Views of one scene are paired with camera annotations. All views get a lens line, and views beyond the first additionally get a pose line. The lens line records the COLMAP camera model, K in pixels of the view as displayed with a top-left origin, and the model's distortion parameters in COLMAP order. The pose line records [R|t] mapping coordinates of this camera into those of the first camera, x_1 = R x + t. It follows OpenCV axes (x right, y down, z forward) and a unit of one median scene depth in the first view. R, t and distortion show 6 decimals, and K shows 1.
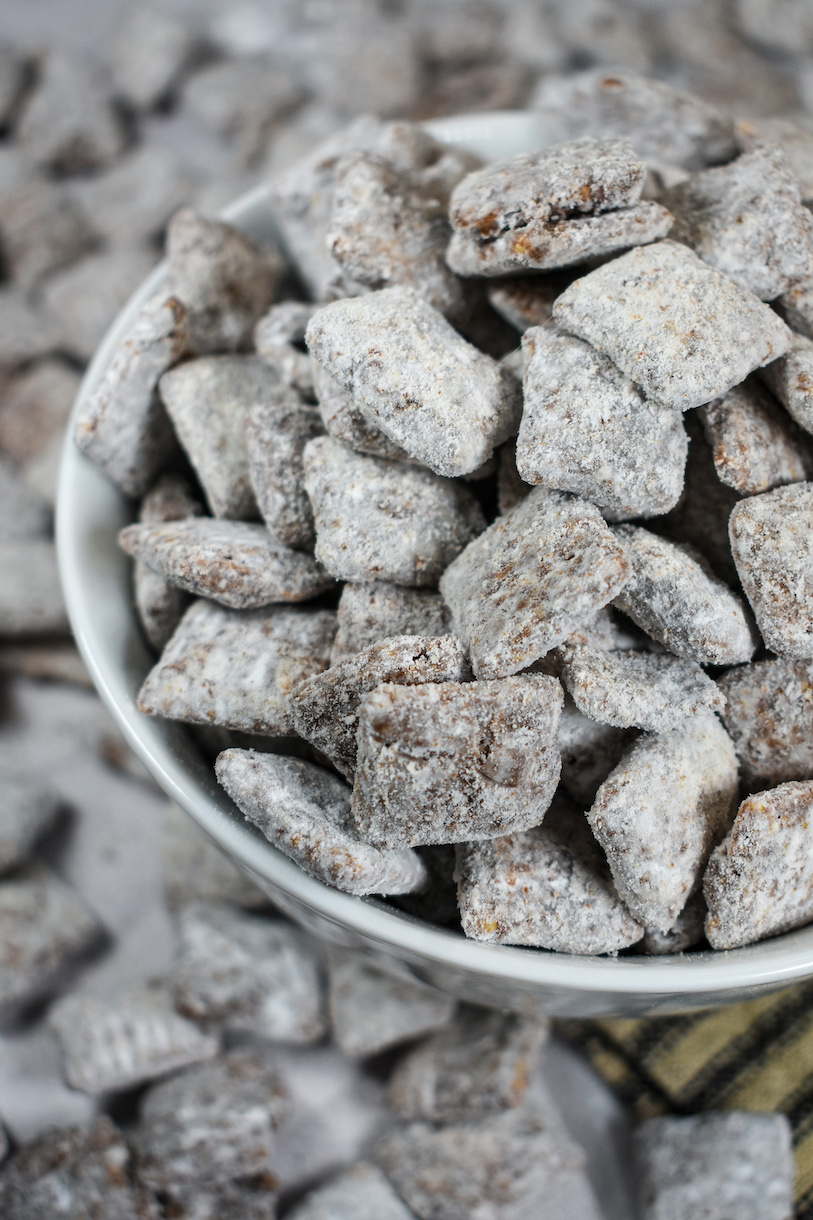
lens RADIAL K [[1749.3, 0, 407.6], [0, 1749.3, 610.1], [0, 0, 1]] dist [-0.032431, 0.000000]
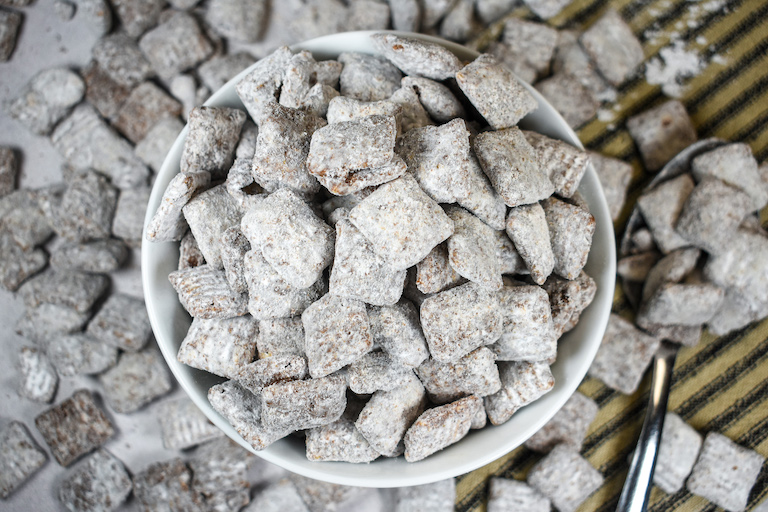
lens RADIAL K [[980.5, 0, 386.1], [0, 980.5, 255.7], [0, 0, 1]] dist [-0.003180, 0.000000]
pose [[0.999438, 0.032304, -0.009000, 0.144423], [-0.026691, 0.928763, 0.369711, -0.596663], [0.020302, -0.369263, 0.929103, -0.207802]]
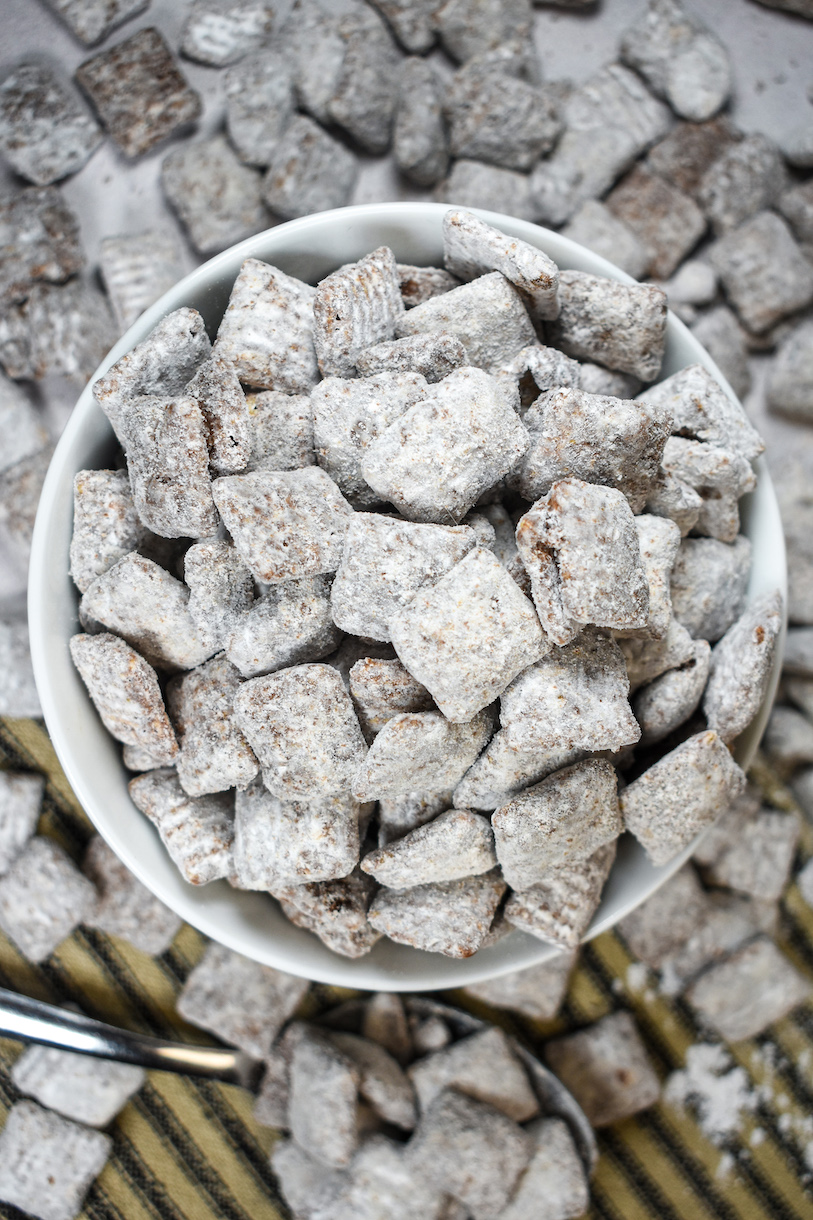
lens RADIAL K [[1557.6, 0, 407.2], [0, 1557.6, 605.9], [0, 0, 1]] dist [-0.003180, 0.000000]
pose [[-0.050649, 0.998593, -0.015675, 0.150444], [-0.927417, -0.041204, 0.371752, -0.570739], [0.370583, 0.033367, 0.928200, -0.149759]]
